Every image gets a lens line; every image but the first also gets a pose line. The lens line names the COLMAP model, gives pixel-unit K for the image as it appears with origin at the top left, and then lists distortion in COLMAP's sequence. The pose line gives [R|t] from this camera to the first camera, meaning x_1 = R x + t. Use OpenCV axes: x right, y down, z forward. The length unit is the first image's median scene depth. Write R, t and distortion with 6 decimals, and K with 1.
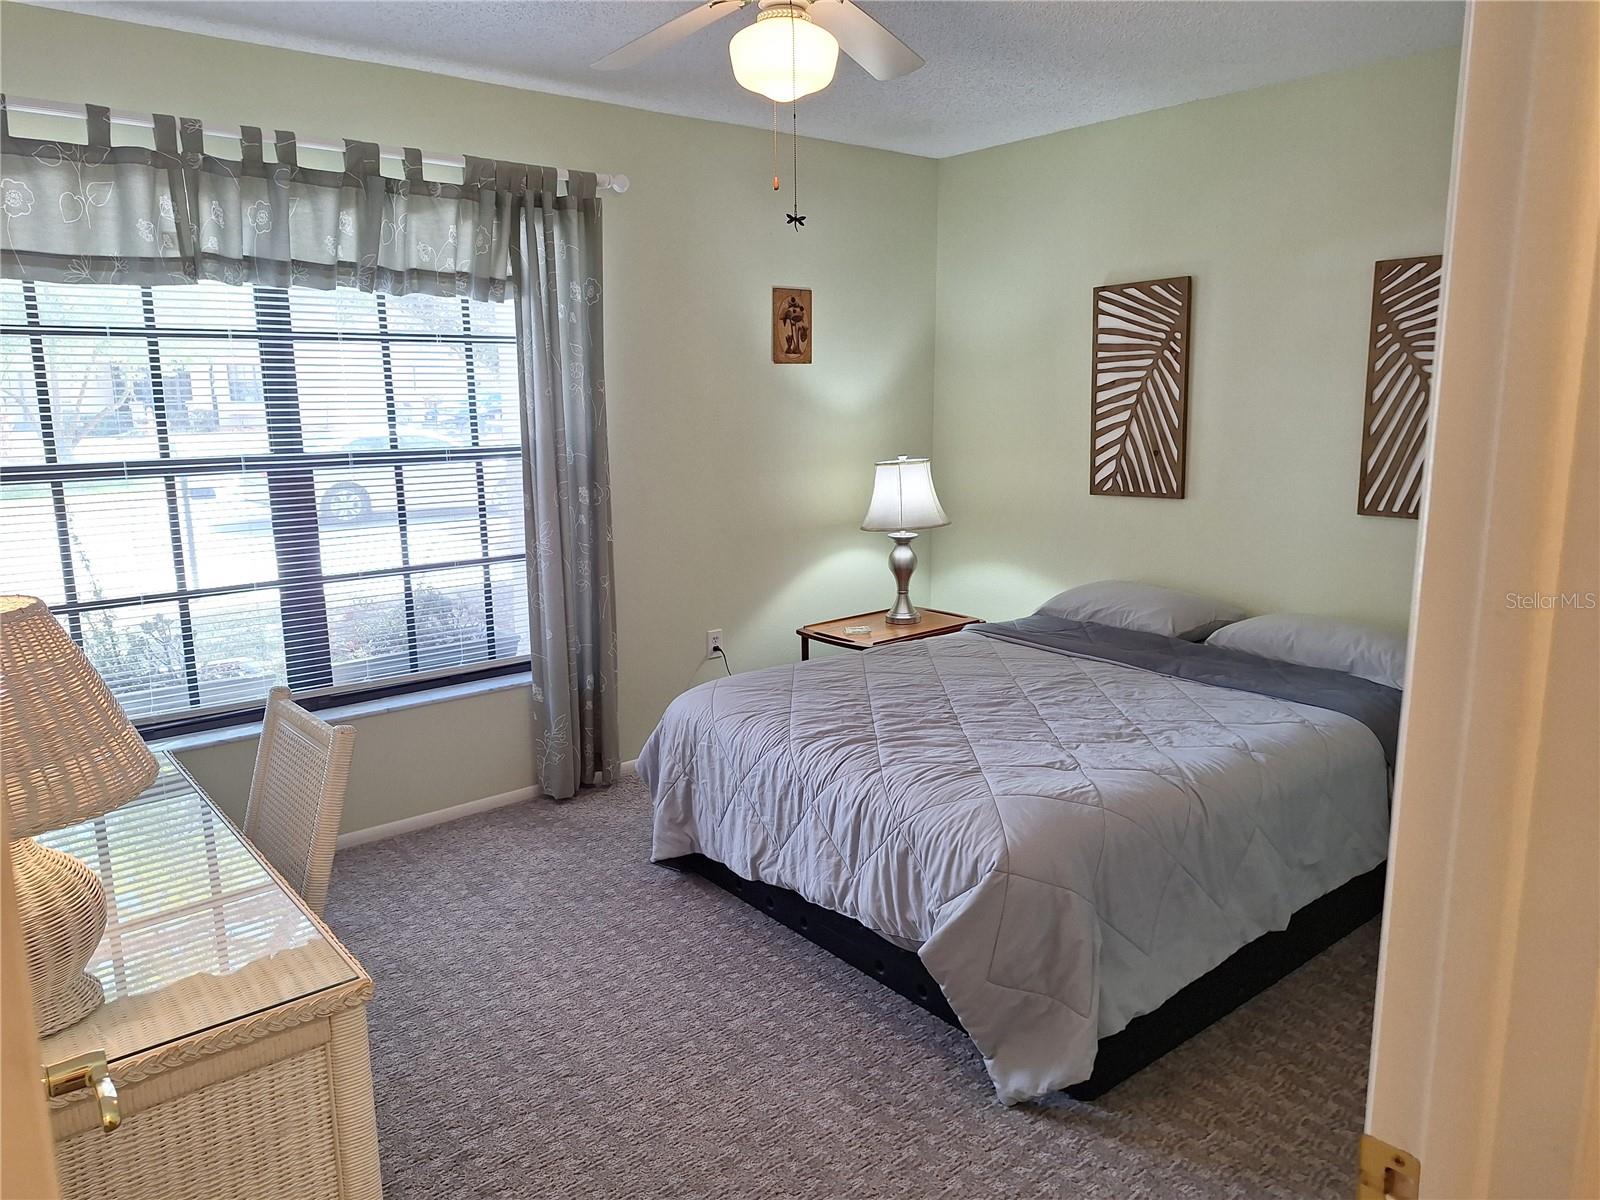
lens RADIAL K [[1121.5, 0, 812.2], [0, 1121.5, 598.7], [0, 0, 1]] dist [0.105614, -0.116027]
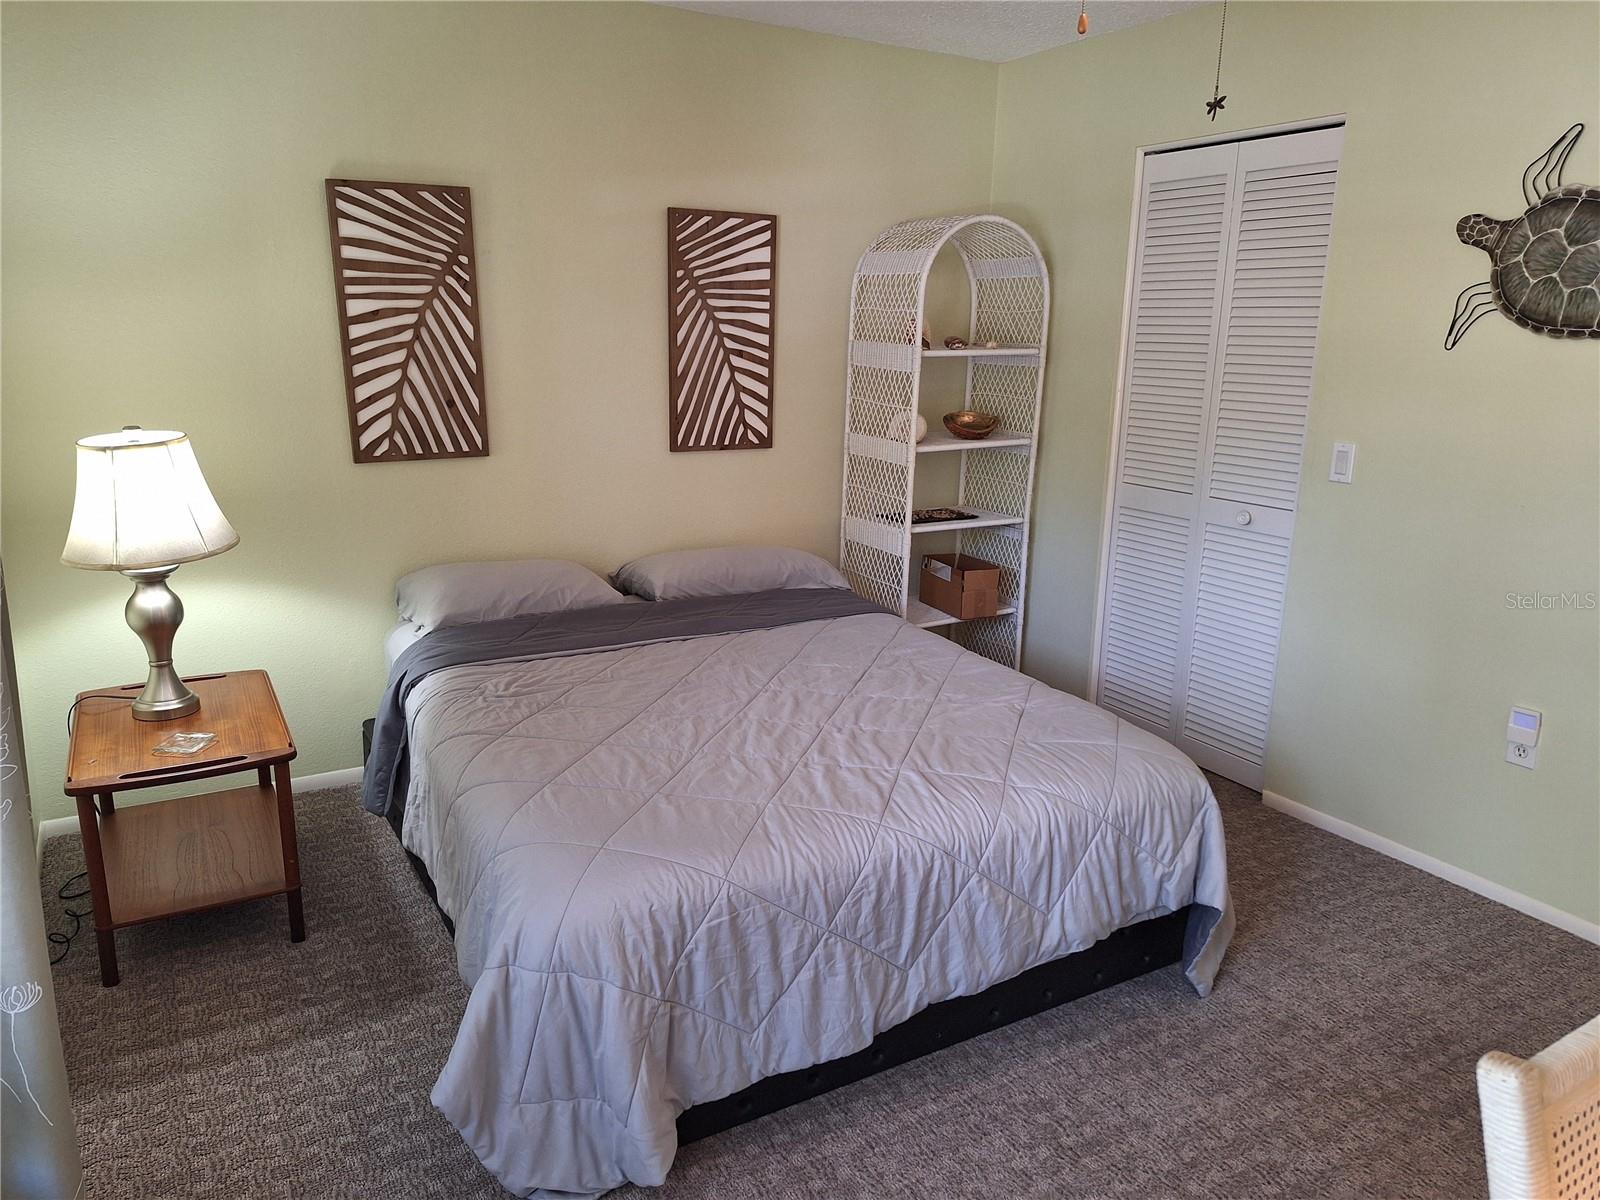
lens RADIAL K [[1121.5, 0, 799.9], [0, 1121.5, 598.3], [0, 0, 1]] dist [0.105614, -0.116027]
pose [[0.167110, -0.222601, 0.960481, -0.555249], [0.161031, 0.967260, 0.196155, -0.132031], [-0.972699, 0.121888, 0.197485, 0.715652]]
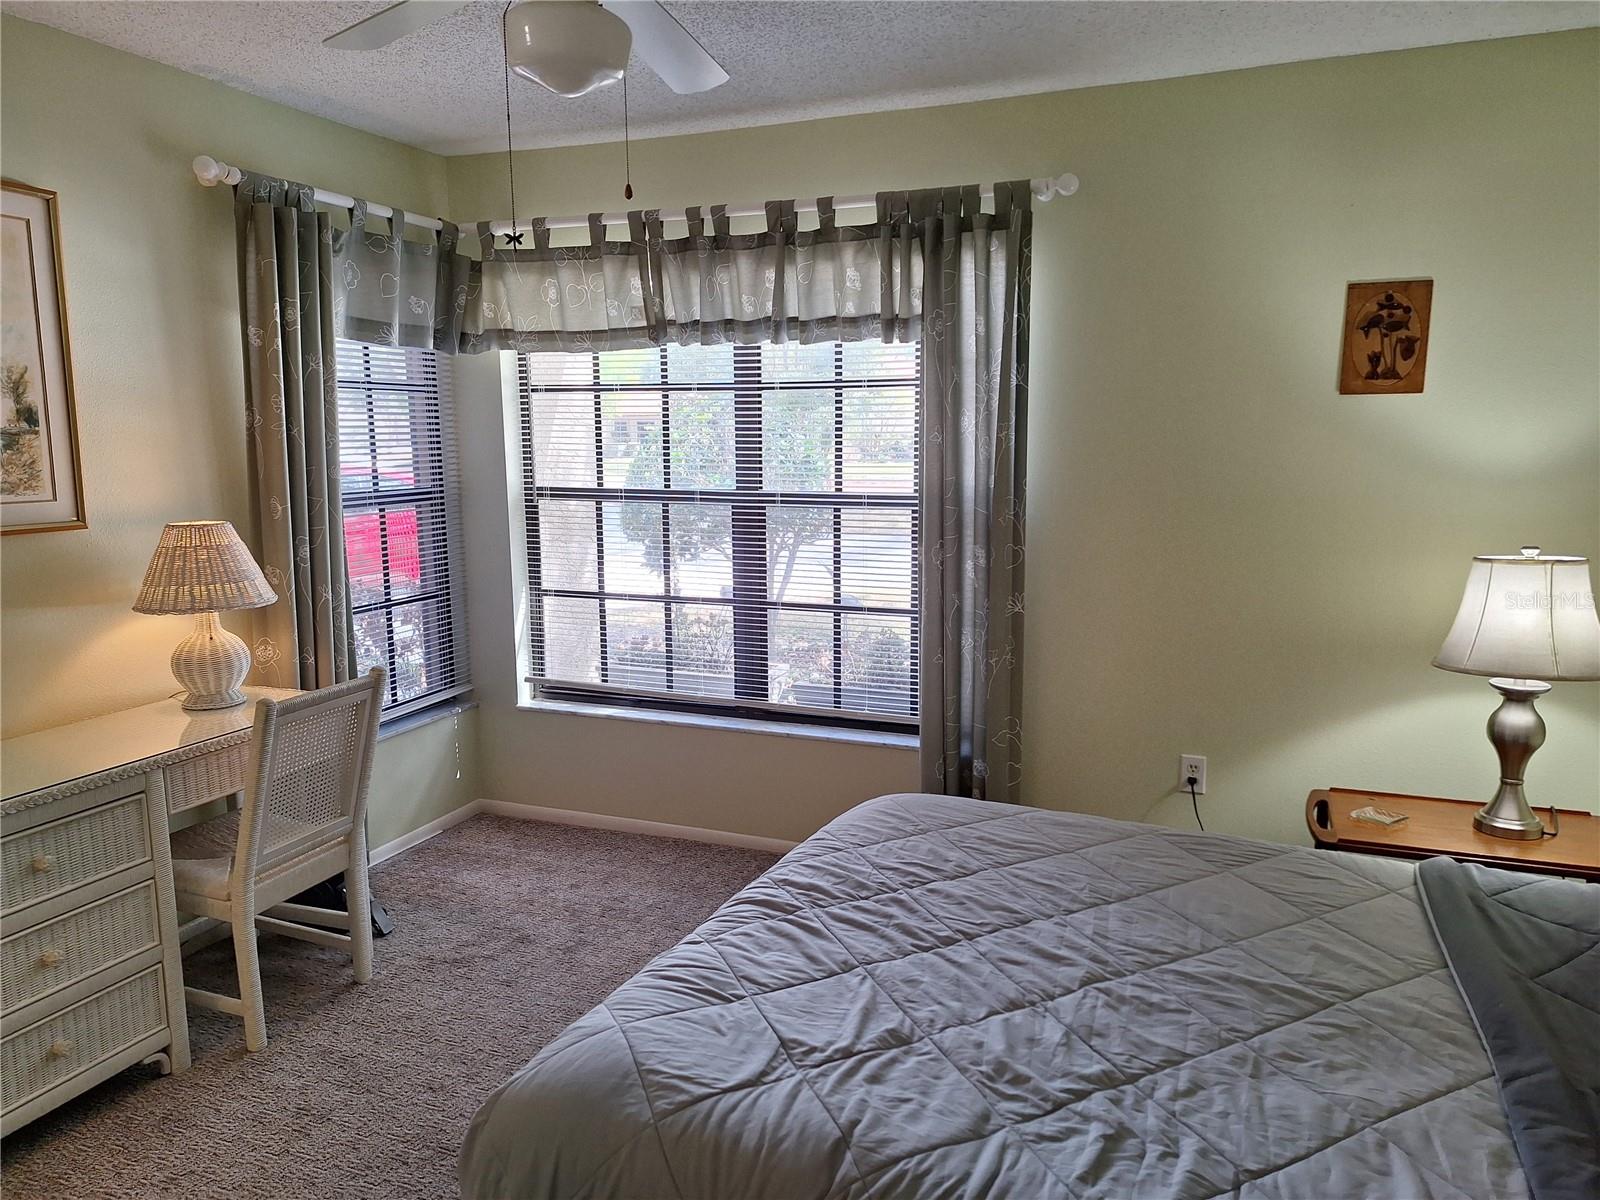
lens RADIAL K [[1121.5, 0, 810.6], [0, 1121.5, 616.2], [0, 0, 1]] dist [0.105614, -0.116027]
pose [[0.471065, 0.152692, -0.868783, 0.533939], [-0.165992, 0.982653, 0.082702, -0.102039], [0.866340, 0.105253, 0.488239, 0.499398]]
